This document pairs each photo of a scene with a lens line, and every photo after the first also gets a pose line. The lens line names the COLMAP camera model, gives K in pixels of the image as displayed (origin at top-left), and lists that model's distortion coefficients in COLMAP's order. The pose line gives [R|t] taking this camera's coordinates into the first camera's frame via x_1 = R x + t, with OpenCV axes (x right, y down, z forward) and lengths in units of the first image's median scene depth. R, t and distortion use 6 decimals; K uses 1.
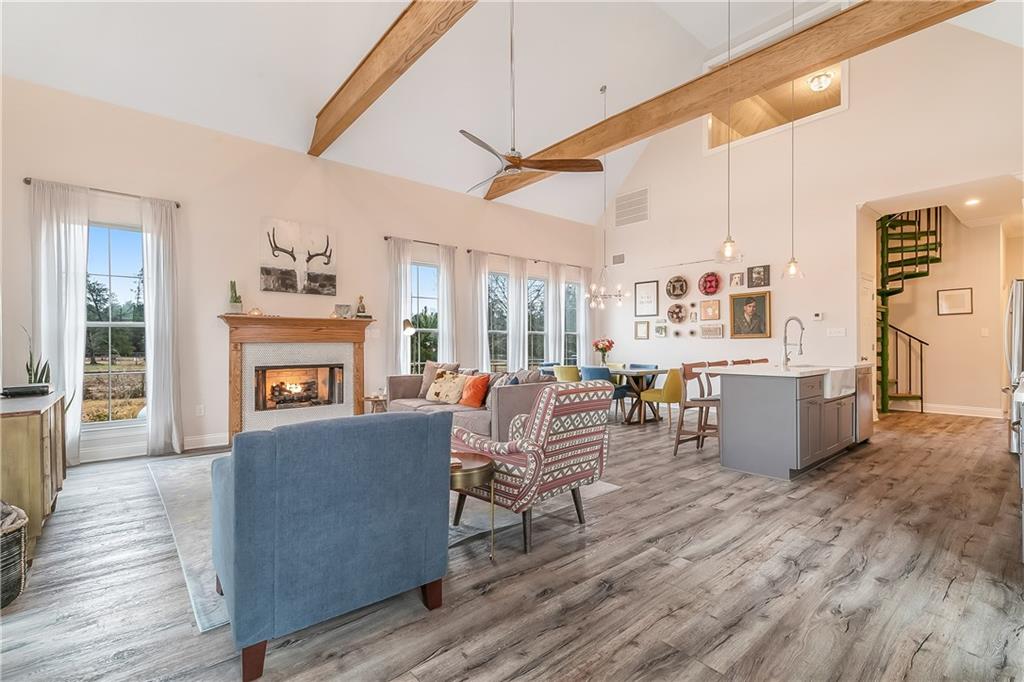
lens RADIAL K [[457.9, 0, 528.6], [0, 457.9, 337.4], [0, 0, 1]] dist [0.000004, 0.000039]
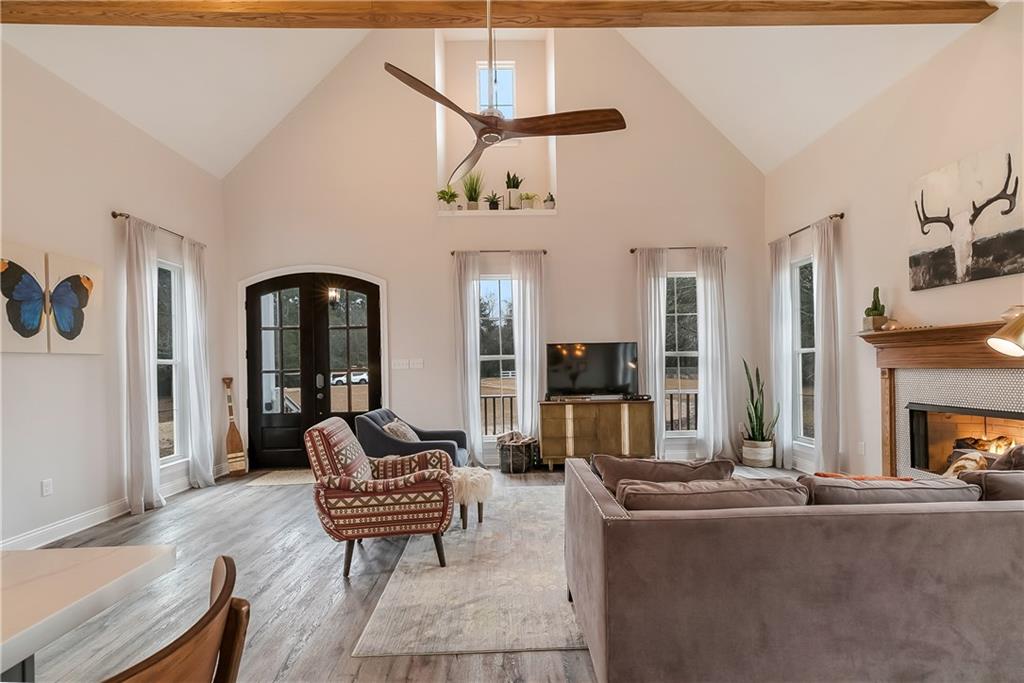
lens RADIAL K [[479.3, 0, 513.8], [0, 479.3, 364.2], [0, 0, 1]] dist [0.000940, 0.000006]
pose [[-0.647343, 0.006767, -0.762169, 0.243228], [0.018555, 0.999804, -0.006883, -0.000805], [0.761973, -0.018598, -0.647342, 0.732787]]
